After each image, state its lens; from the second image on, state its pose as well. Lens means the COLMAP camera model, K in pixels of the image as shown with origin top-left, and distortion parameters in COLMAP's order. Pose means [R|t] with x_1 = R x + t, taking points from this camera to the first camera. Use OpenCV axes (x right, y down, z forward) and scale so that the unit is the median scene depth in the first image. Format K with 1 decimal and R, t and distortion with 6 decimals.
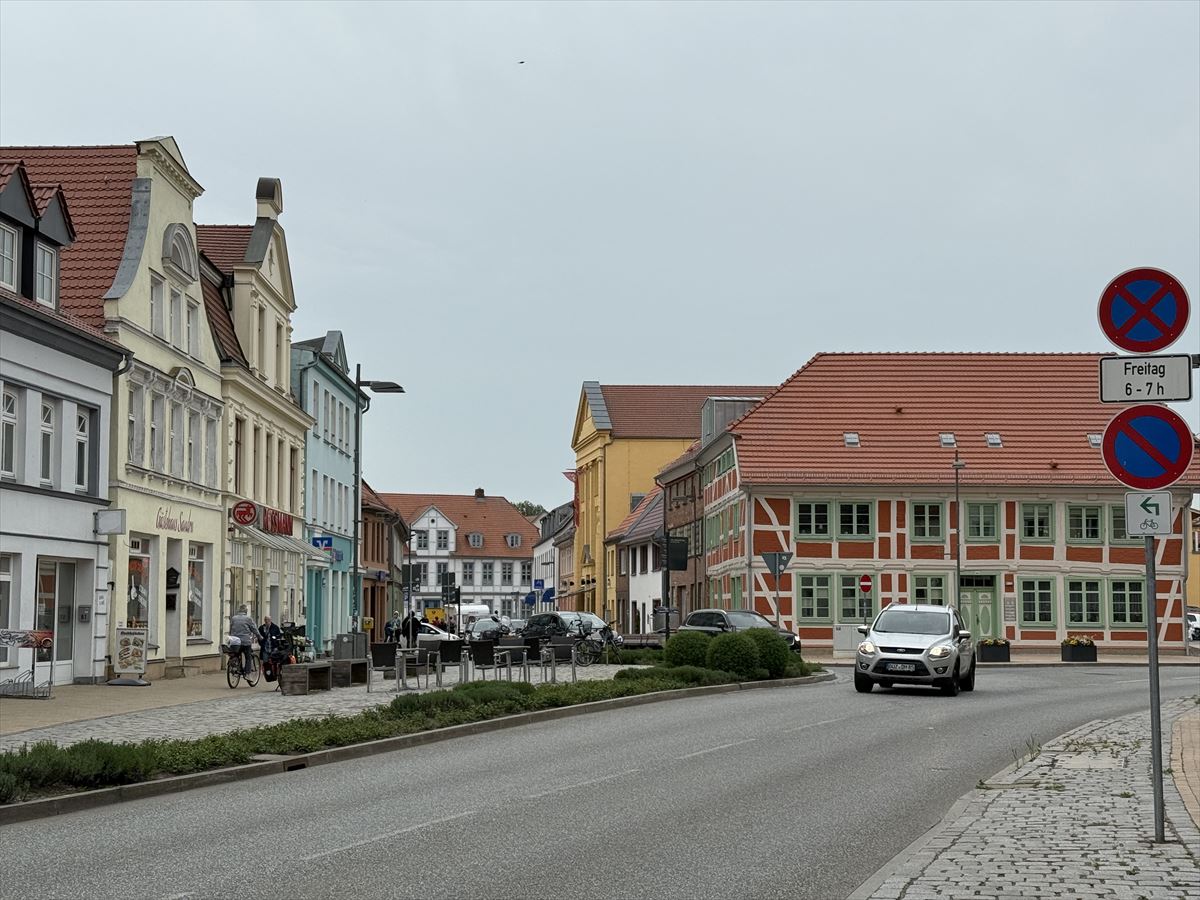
lens RADIAL K [[1914.8, 0, 600.8], [0, 1914.8, 450.5], [0, 0, 1]] dist [0.119398, 0.000000]
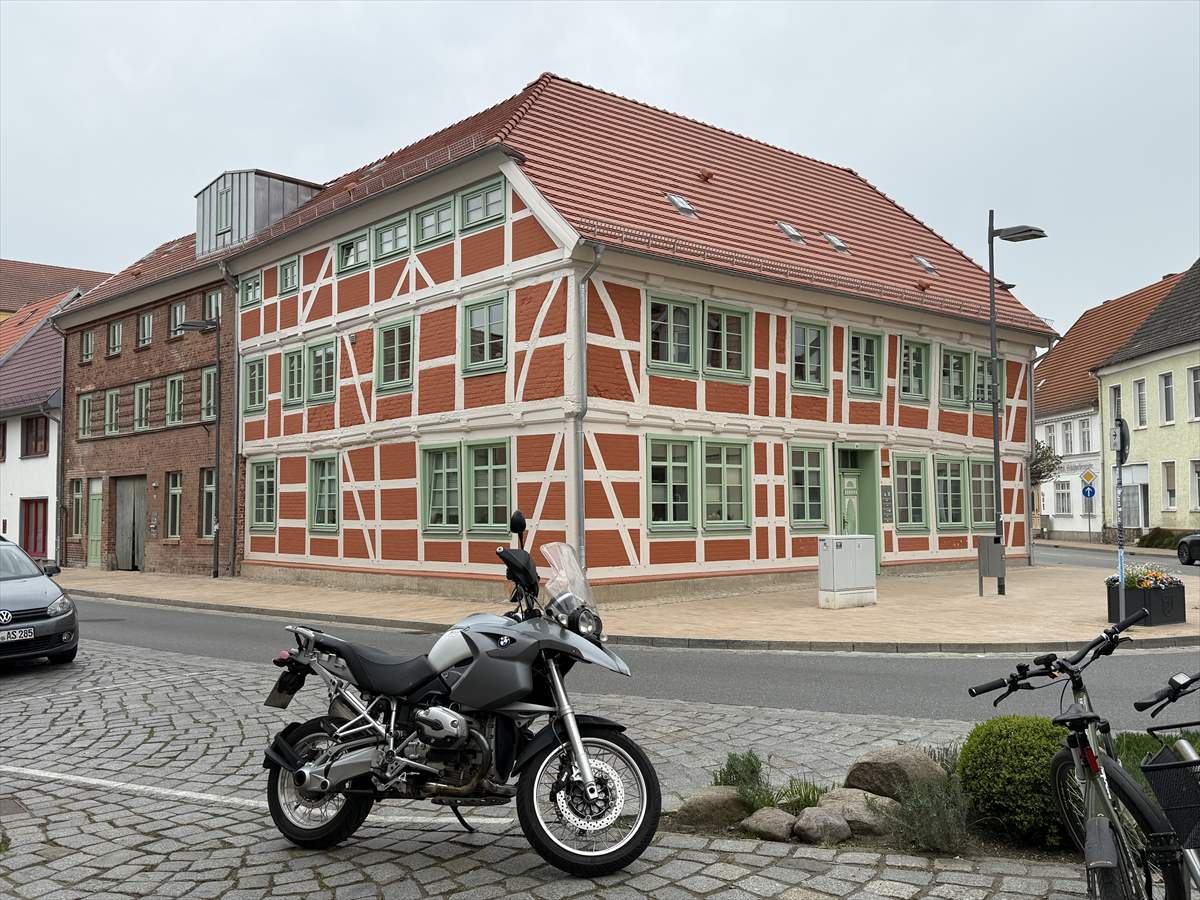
lens RADIAL K [[1152.3, 0, 603.8], [0, 1152.3, 447.8], [0, 0, 1]] dist [-0.037525, 0.000000]
pose [[0.763107, 0.030202, 0.645566, -0.104229], [-0.055012, 0.998318, 0.018324, 0.062023], [-0.643926, -0.049497, 0.763485, 0.771335]]
